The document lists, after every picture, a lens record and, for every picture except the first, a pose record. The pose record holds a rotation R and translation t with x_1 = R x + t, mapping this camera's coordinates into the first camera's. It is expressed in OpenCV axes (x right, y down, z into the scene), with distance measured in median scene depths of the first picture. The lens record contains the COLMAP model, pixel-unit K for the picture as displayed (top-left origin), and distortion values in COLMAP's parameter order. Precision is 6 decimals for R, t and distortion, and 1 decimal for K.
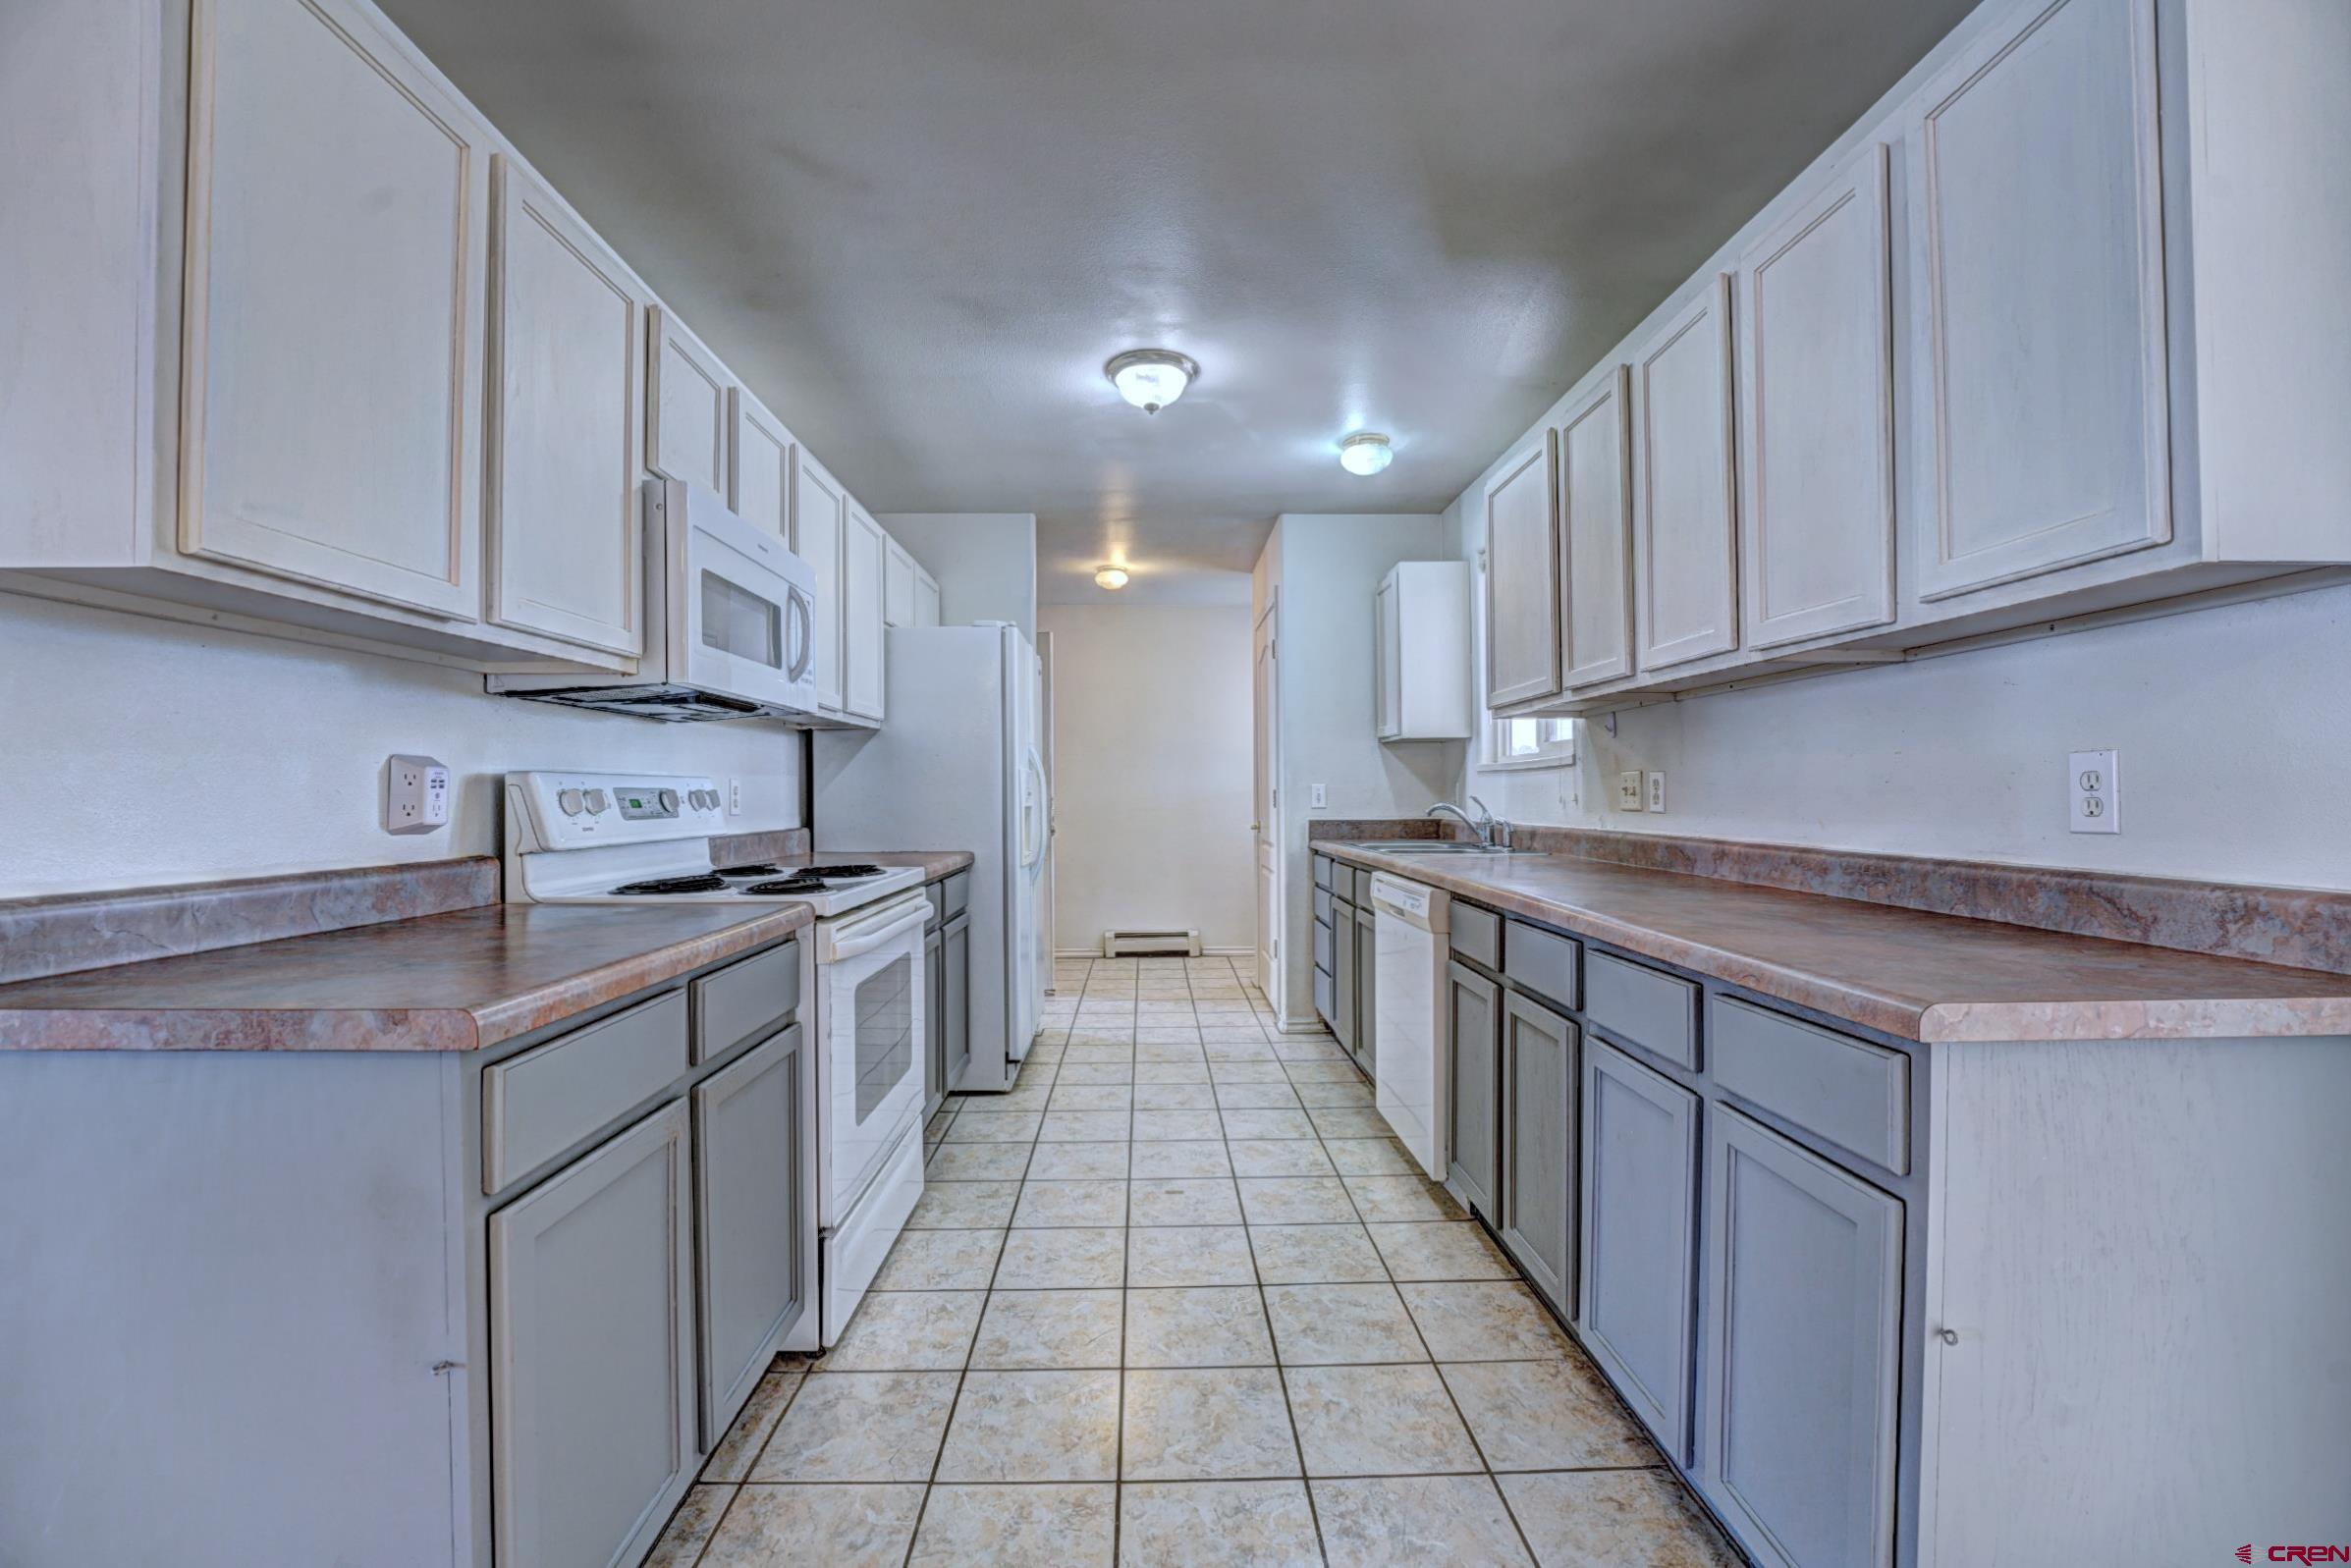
lens RADIAL K [[947.1, 0, 1175.5], [0, 947.1, 784.0], [0, 0, 1]] dist [-0.019780, 0.000110]
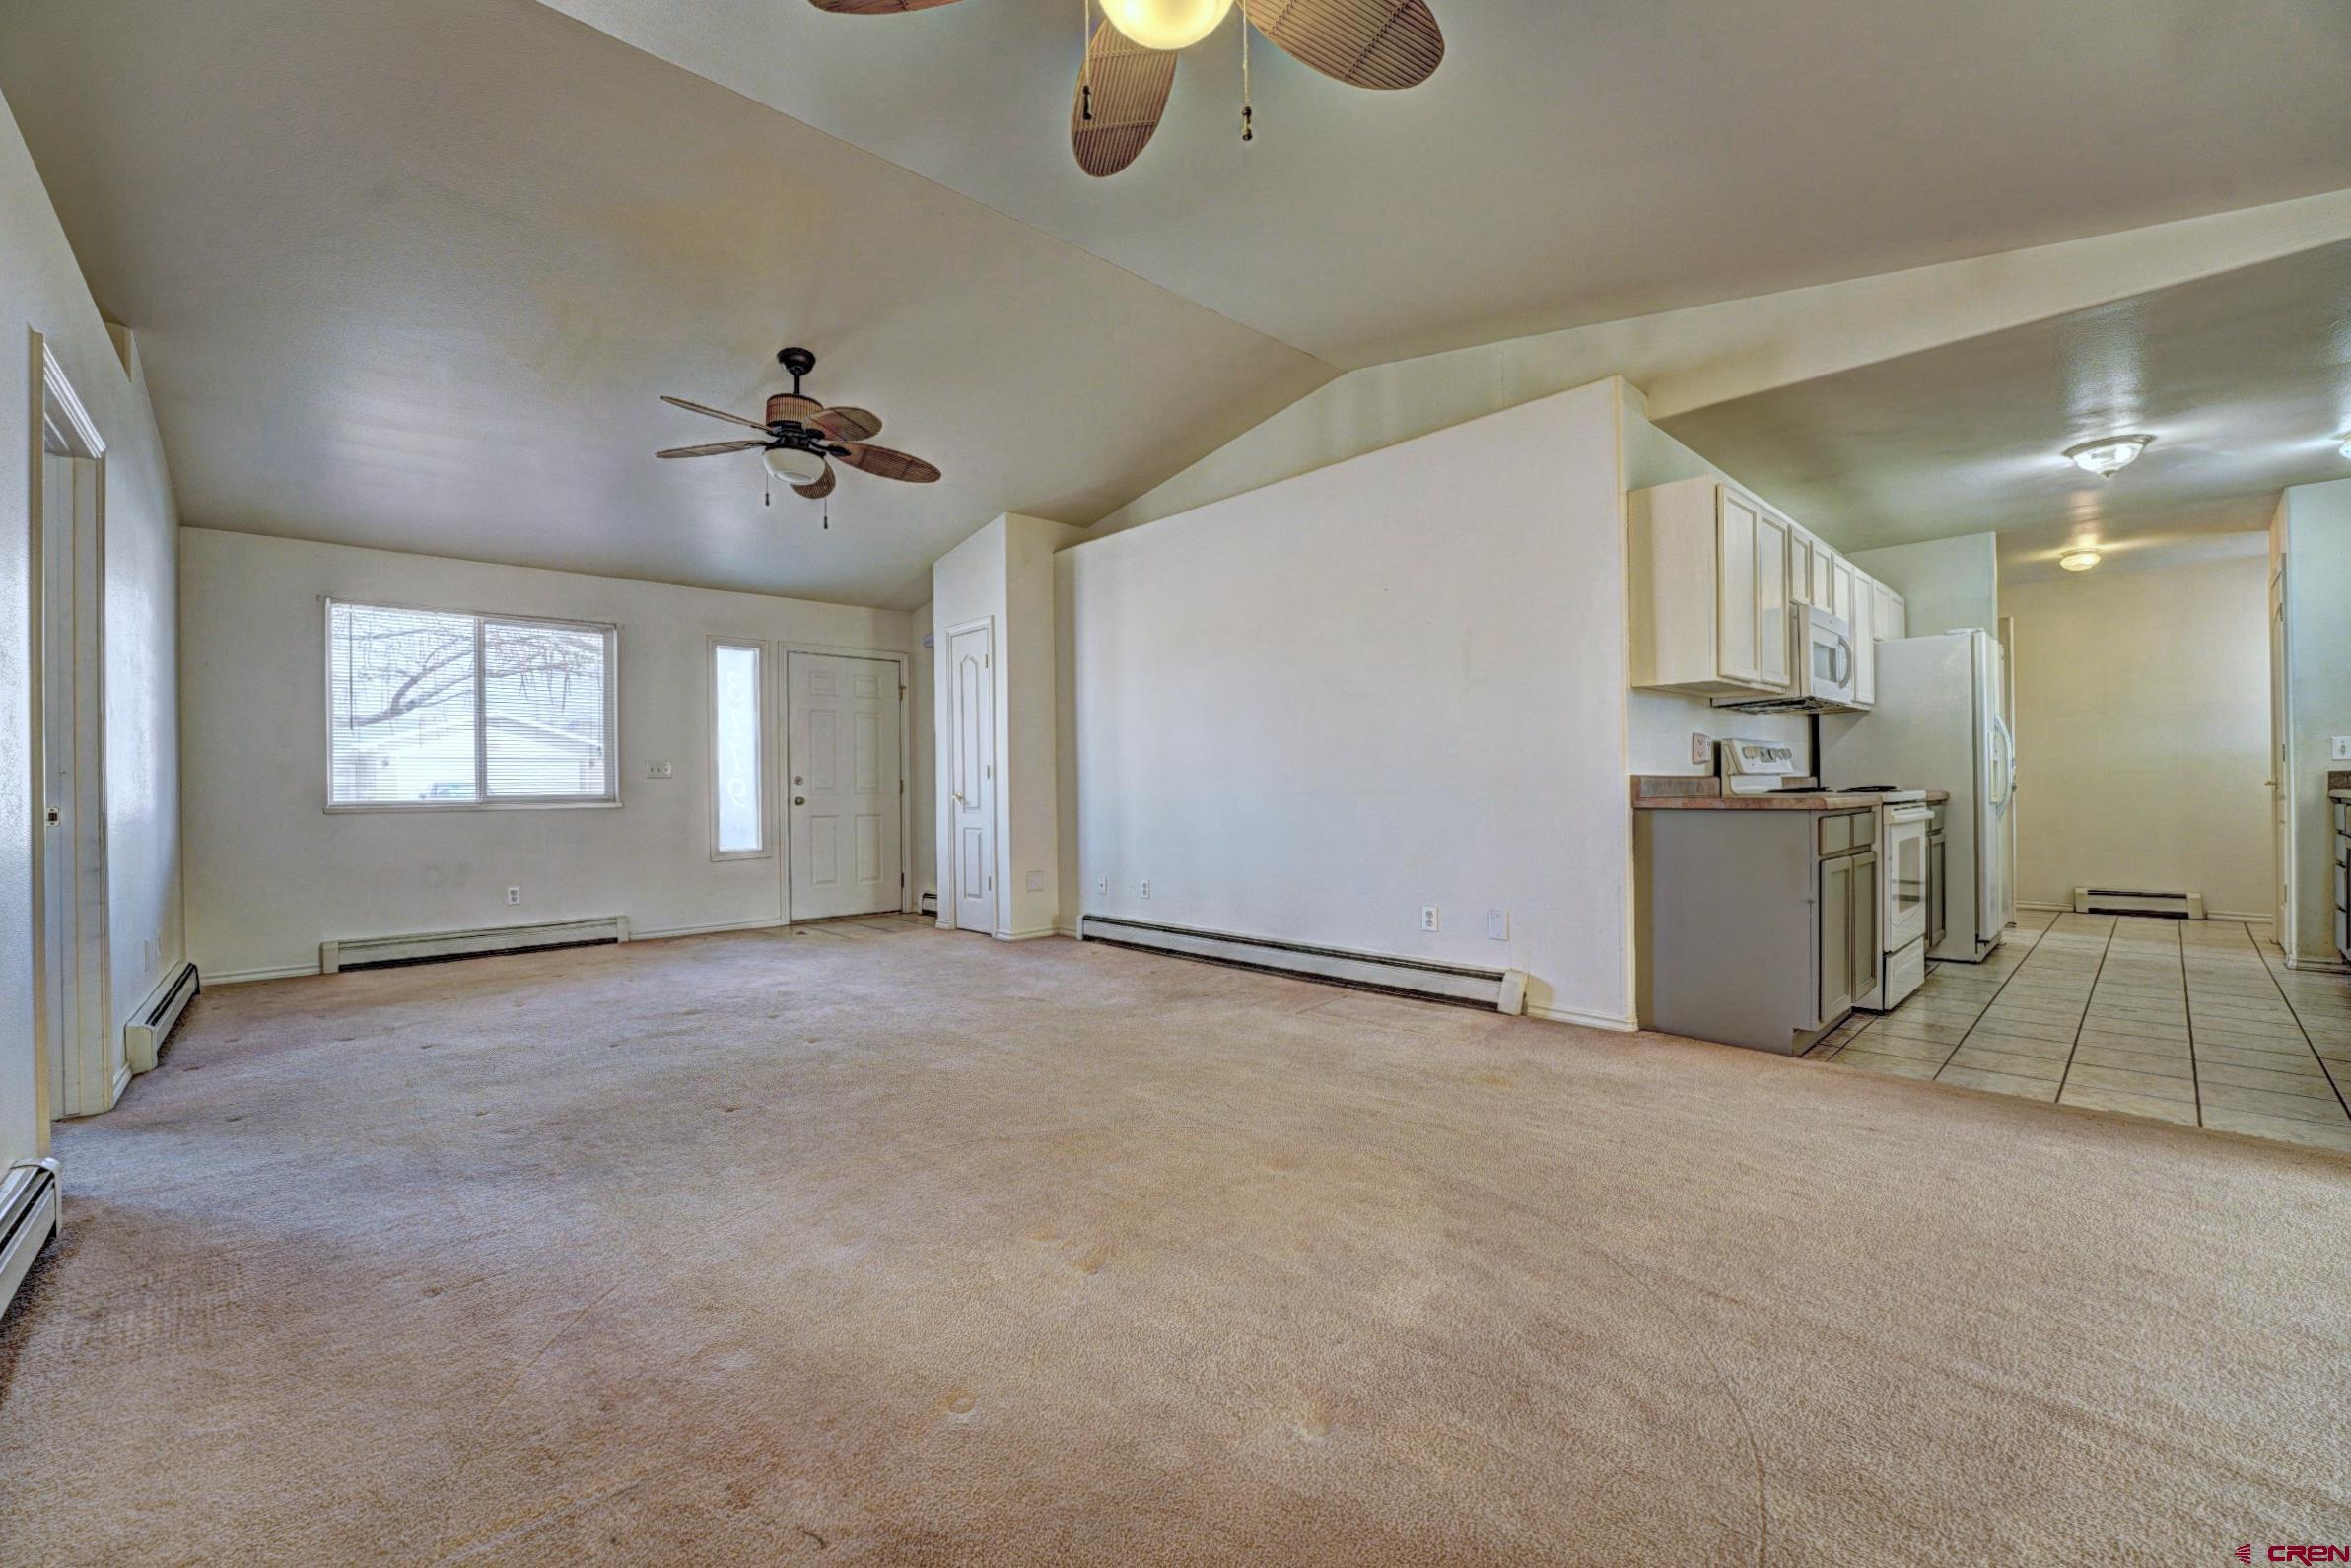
lens RADIAL K [[947.1, 0, 1175.5], [0, 947.1, 784.0], [0, 0, 1]] dist [-0.019780, 0.000110]
pose [[0.661186, -0.004861, -0.750207, 0.088365], [0.016265, 0.999837, 0.007857, 0.035597], [0.750046, -0.017397, 0.661157, -0.959344]]
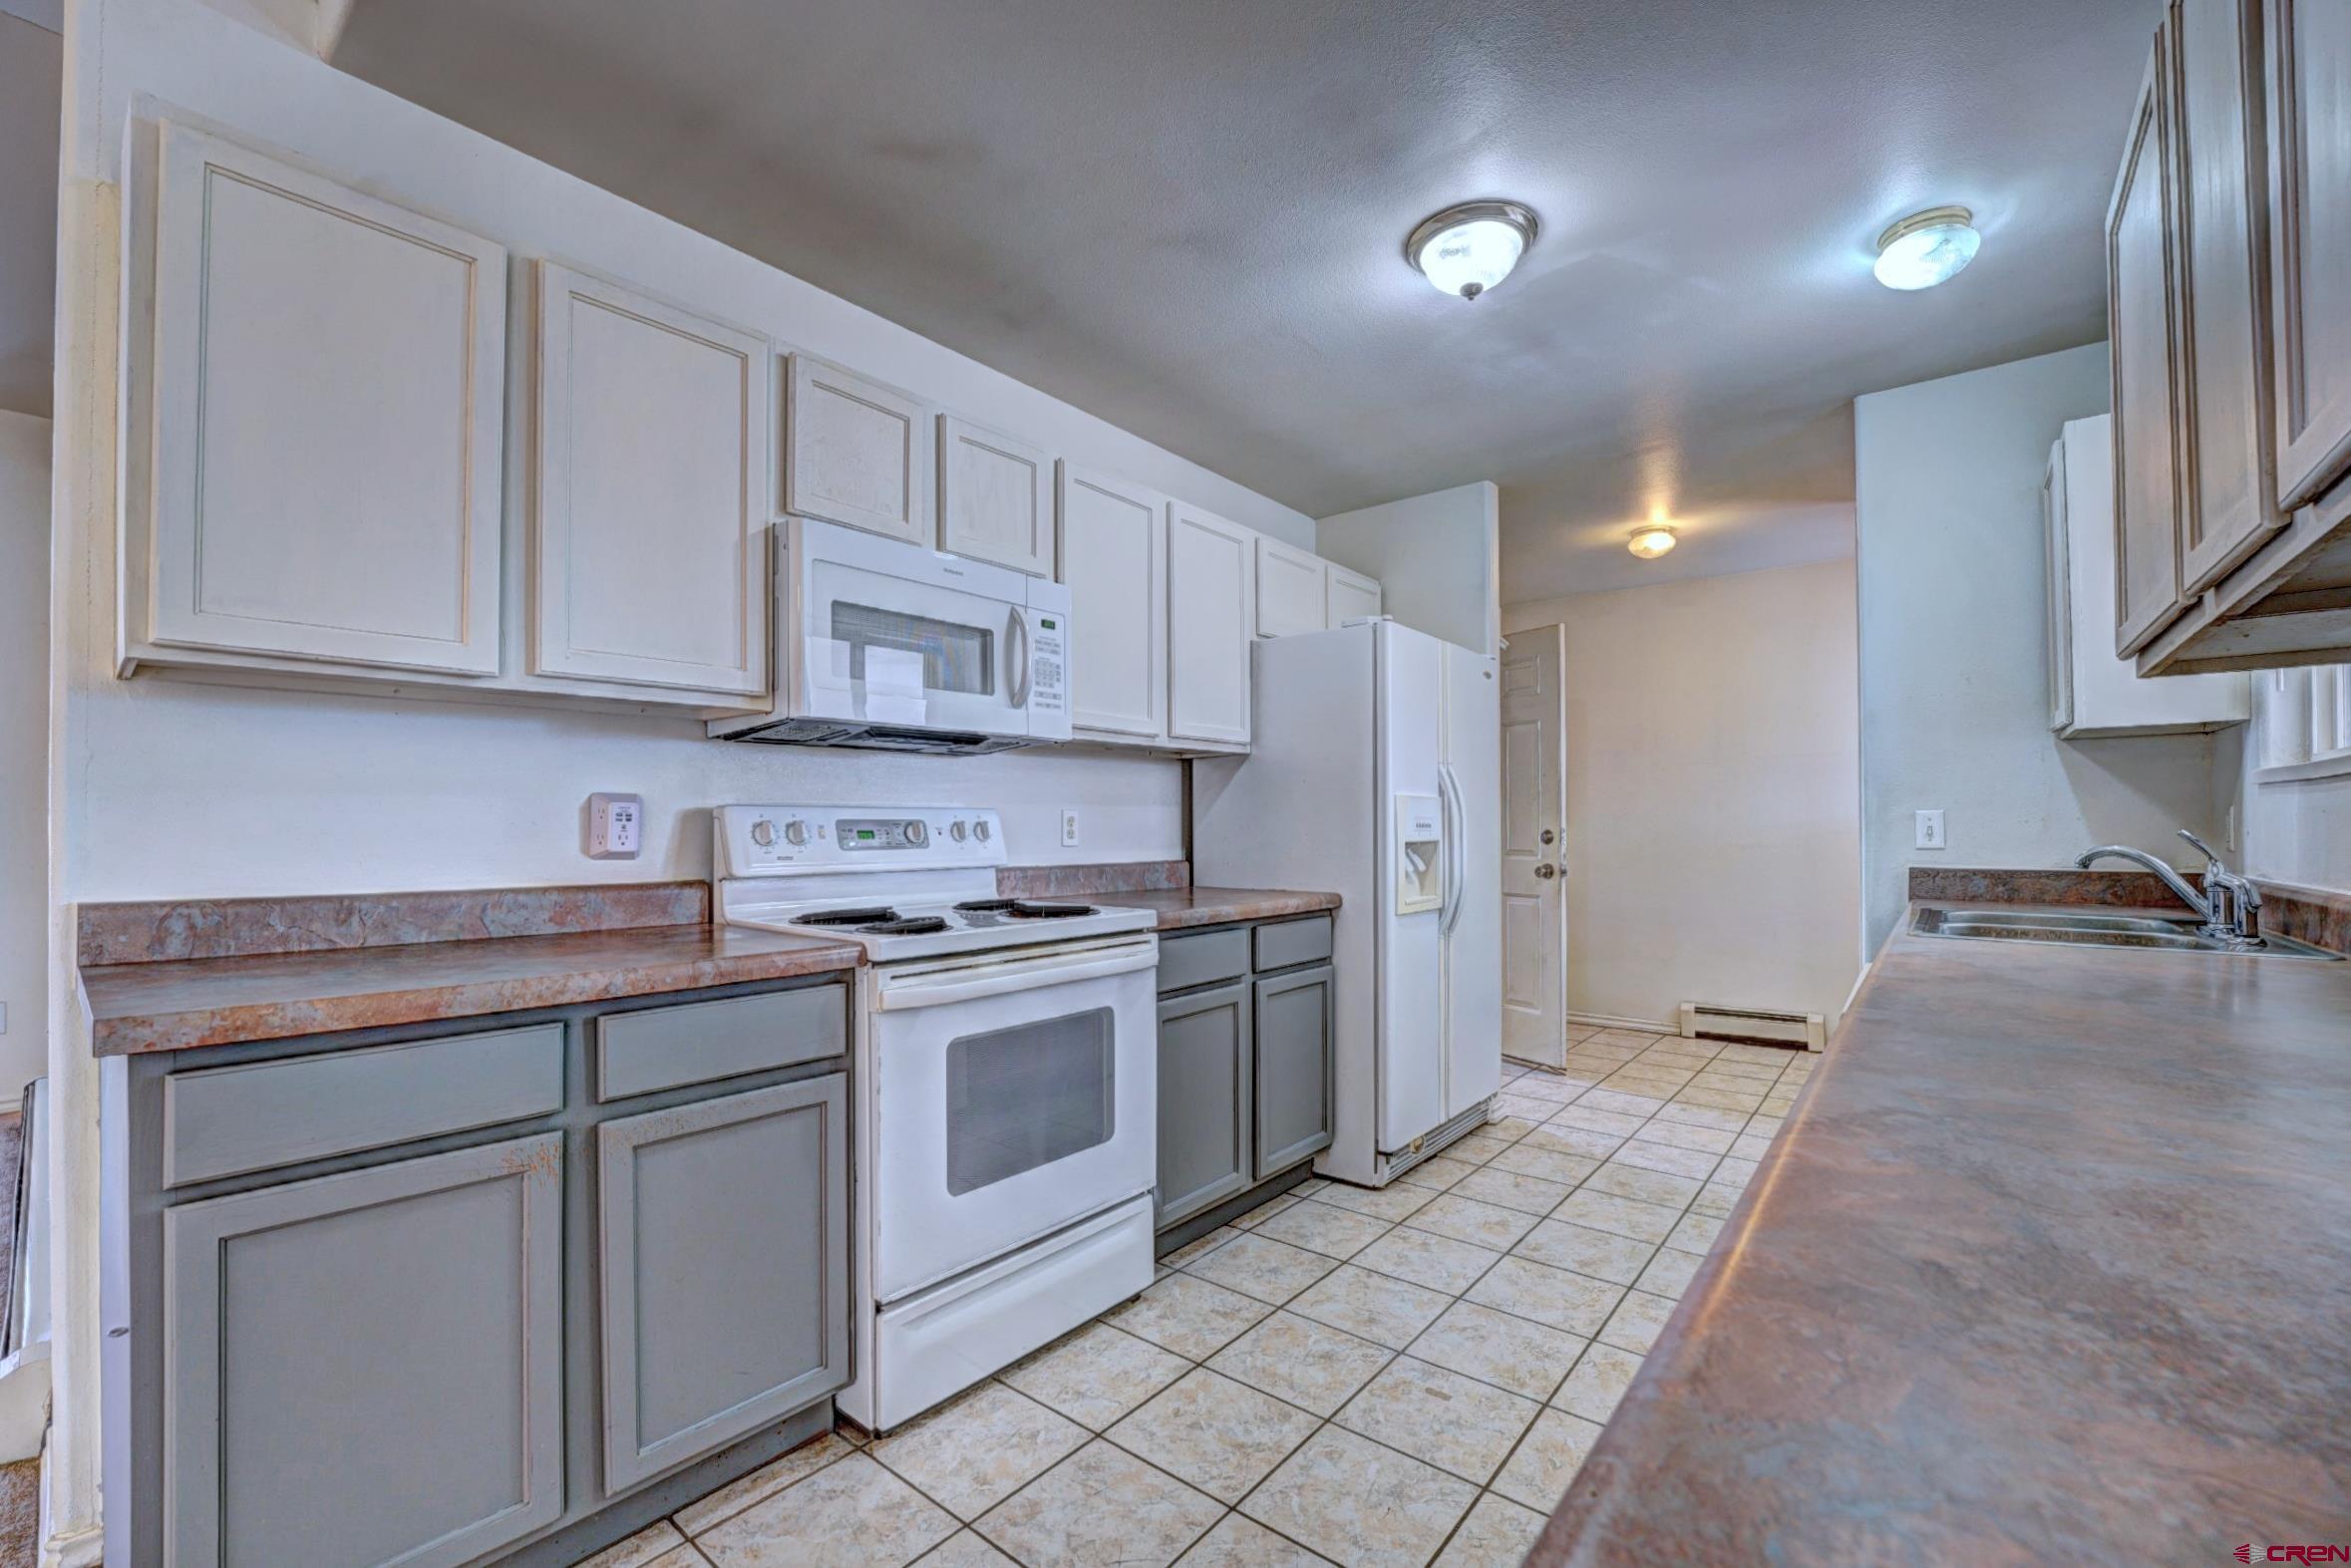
lens RADIAL K [[973.6, 0, 1173.9], [0, 973.6, 816.2], [0, 0, 1]] dist [-0.021106, -0.000048]
pose [[0.756540, -0.003135, -0.653939, 0.284555], [0.005581, 0.999983, 0.001662, 0.000014], [0.653923, -0.004907, 0.756545, 0.291950]]
